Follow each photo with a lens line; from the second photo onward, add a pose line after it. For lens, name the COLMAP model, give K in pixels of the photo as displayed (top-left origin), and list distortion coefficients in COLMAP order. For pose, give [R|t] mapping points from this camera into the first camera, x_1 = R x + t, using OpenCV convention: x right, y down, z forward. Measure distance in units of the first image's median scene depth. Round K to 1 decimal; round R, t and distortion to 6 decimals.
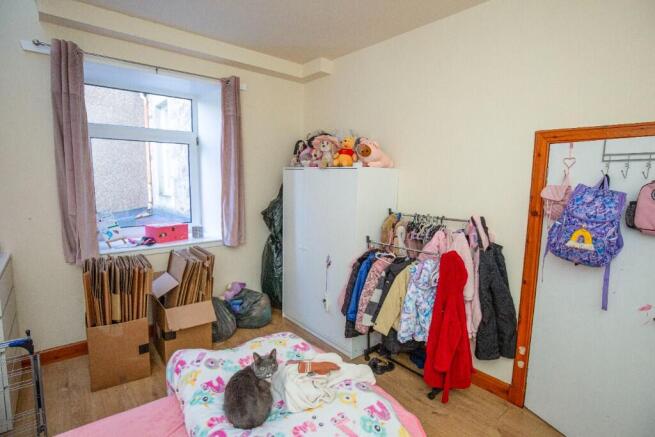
lens RADIAL K [[329.0, 0, 327.5], [0, 329.0, 218.5], [0, 0, 1]] dist [-0.002875, 0.000007]
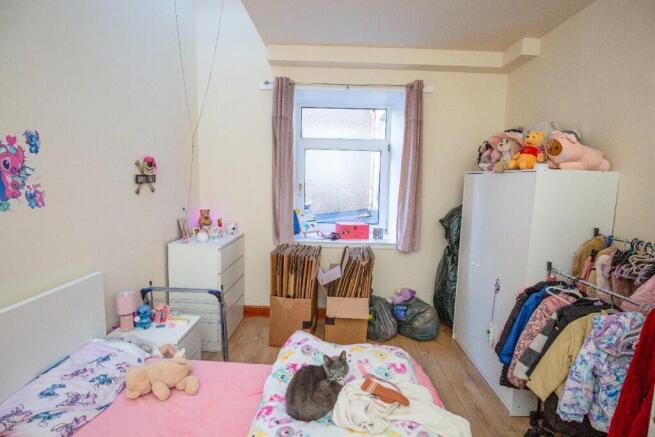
lens RADIAL K [[329.0, 0, 327.5], [0, 329.0, 218.5], [0, 0, 1]] dist [-0.002875, 0.000007]
pose [[0.769909, 0.080740, -0.633025, 0.198651], [-0.094740, 0.995433, 0.011738, -0.005507], [0.631082, 0.050936, 0.774042, 0.101672]]
